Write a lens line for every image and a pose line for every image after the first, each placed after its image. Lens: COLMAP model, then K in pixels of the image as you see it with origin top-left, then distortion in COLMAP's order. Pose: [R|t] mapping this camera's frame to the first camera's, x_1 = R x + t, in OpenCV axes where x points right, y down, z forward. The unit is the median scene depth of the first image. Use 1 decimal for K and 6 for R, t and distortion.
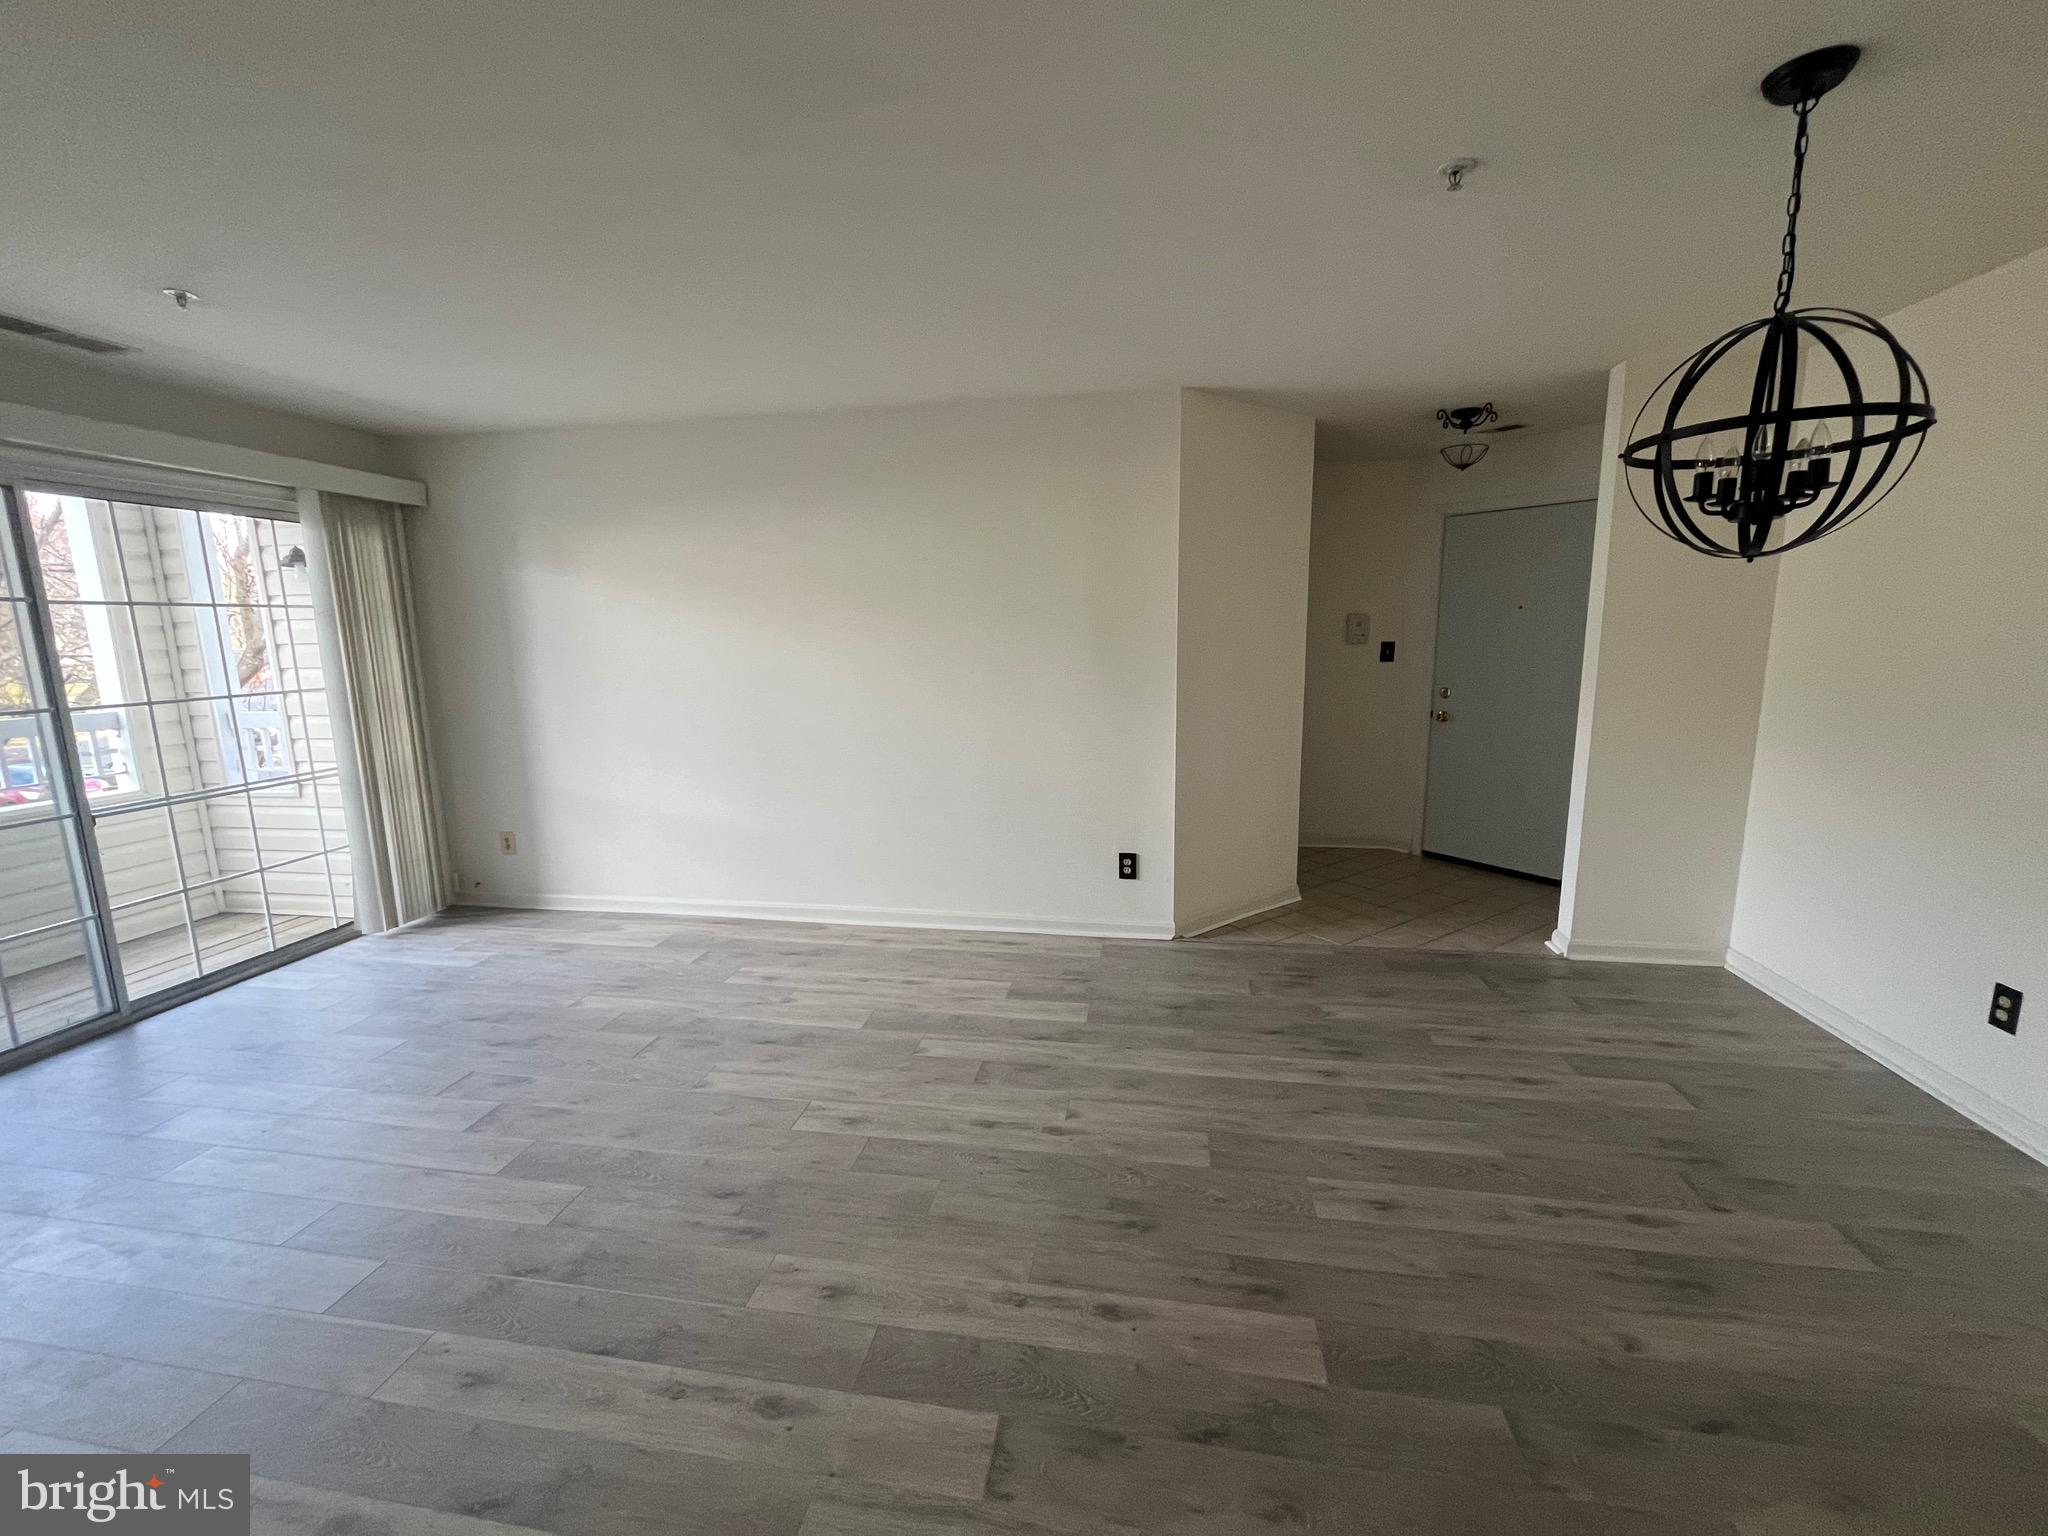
lens RADIAL K [[824.7, 0, 1026.5], [0, 824.7, 776.8], [0, 0, 1]] dist [-0.001845, -0.000679]
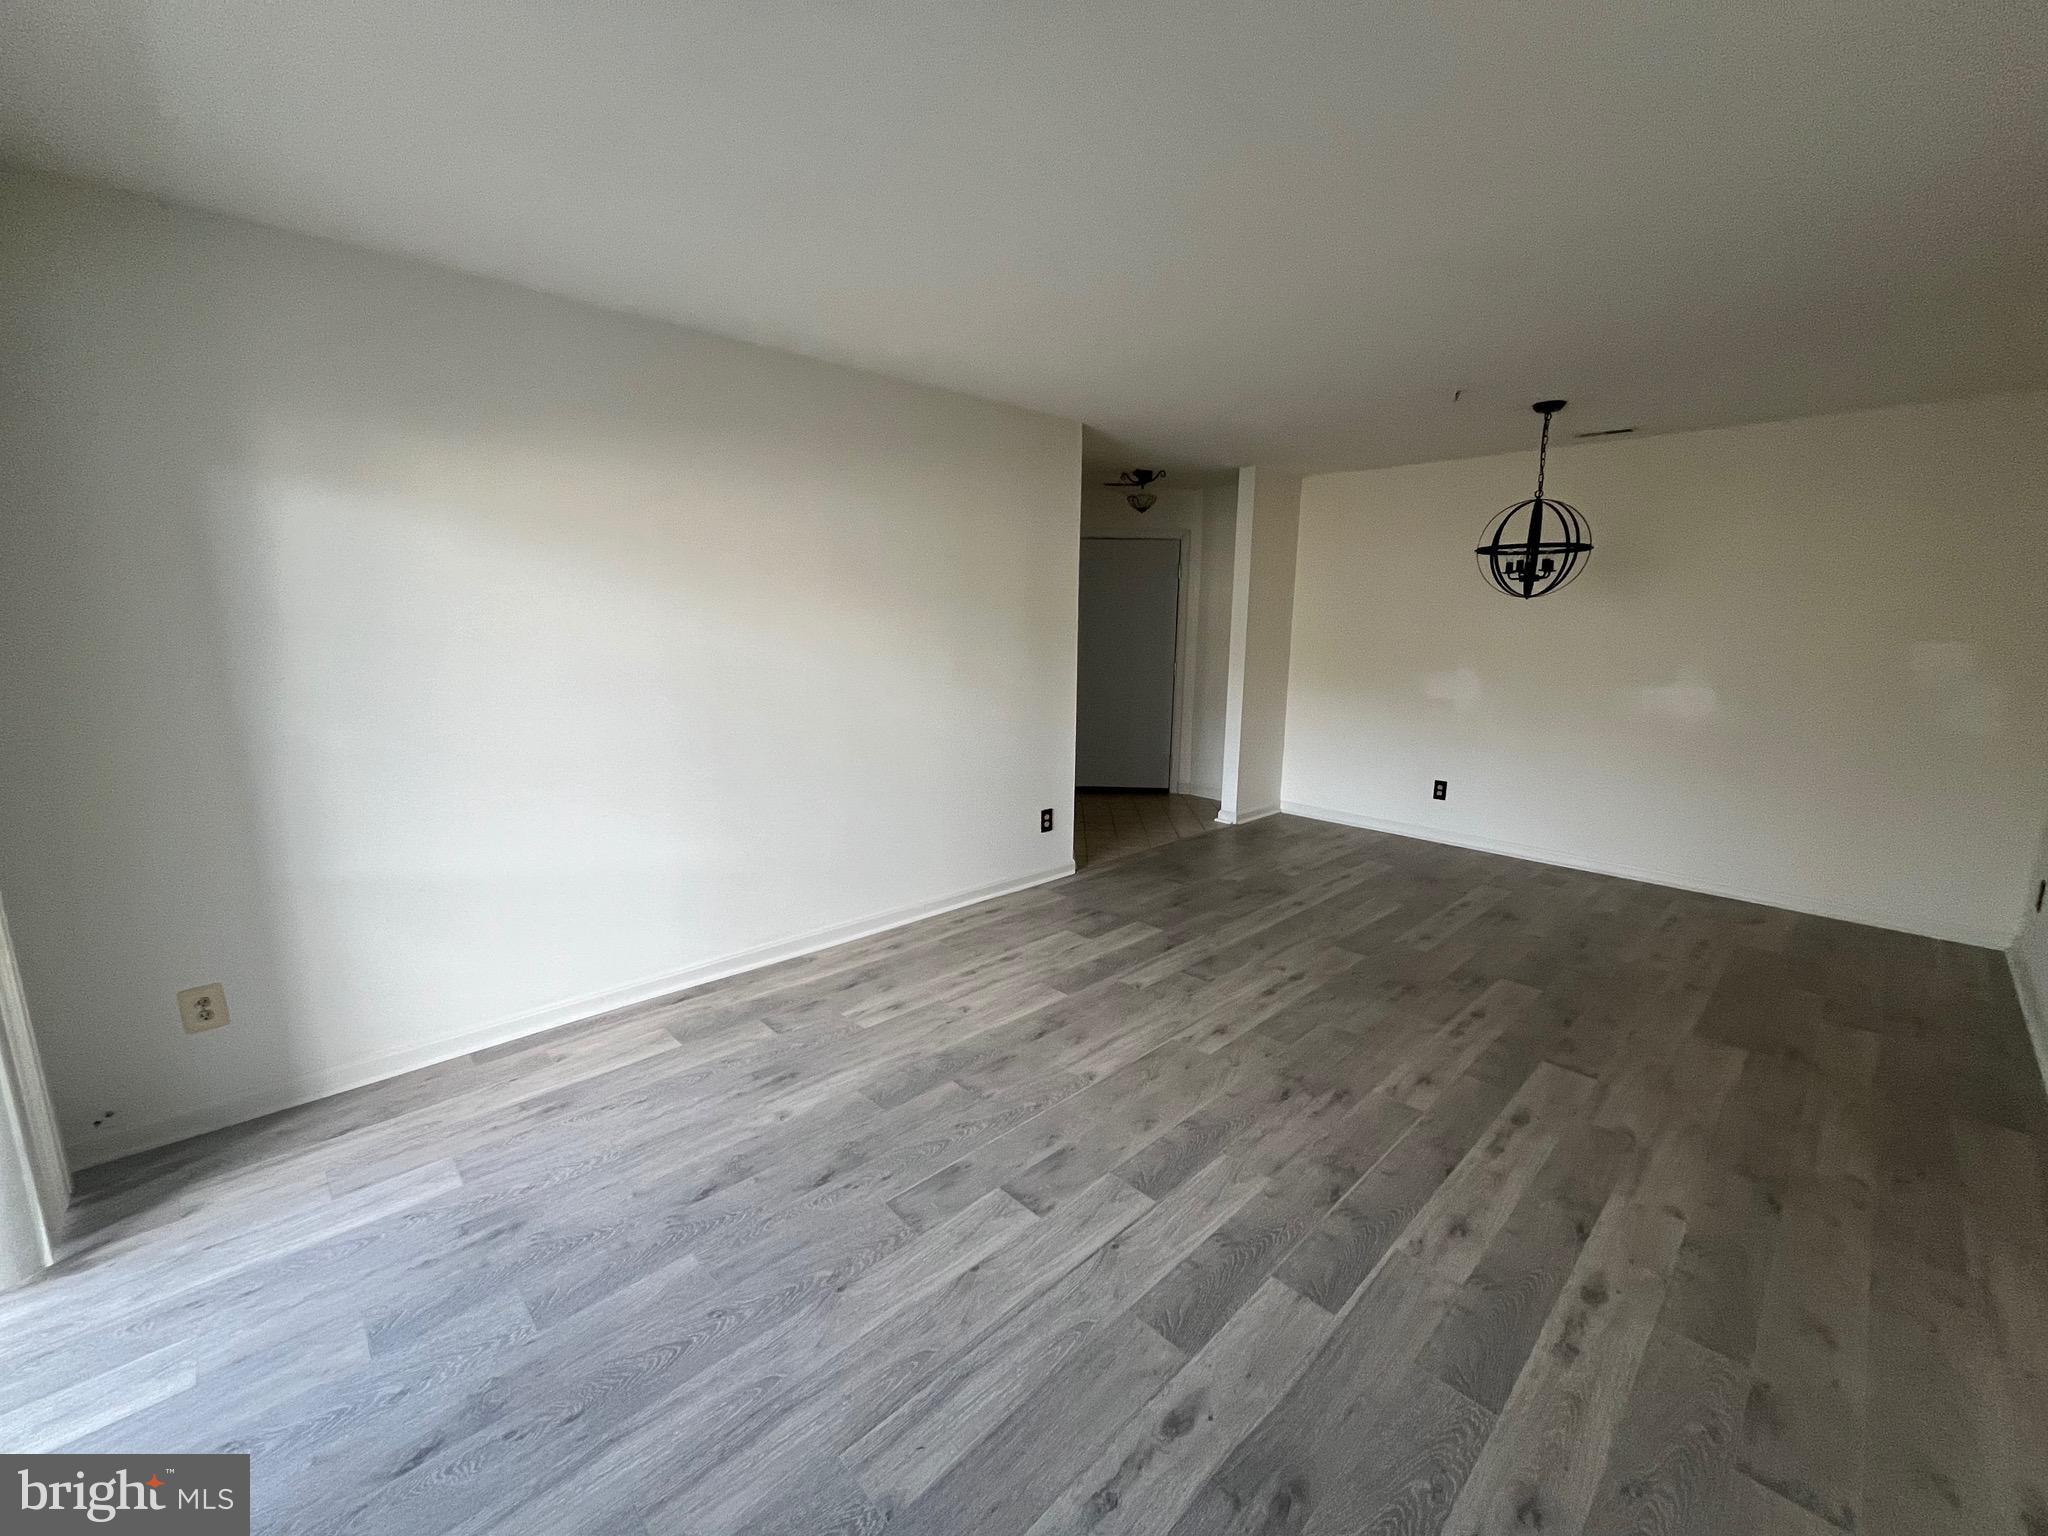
lens RADIAL K [[824.7, 0, 1025.7], [0, 824.7, 774.0], [0, 0, 1]] dist [-0.001845, -0.000679]
pose [[0.595942, -0.131478, 0.792191, -0.940874], [0.121311, 0.989924, 0.073037, -0.053842], [-0.793812, 0.052575, 0.605887, 0.353853]]
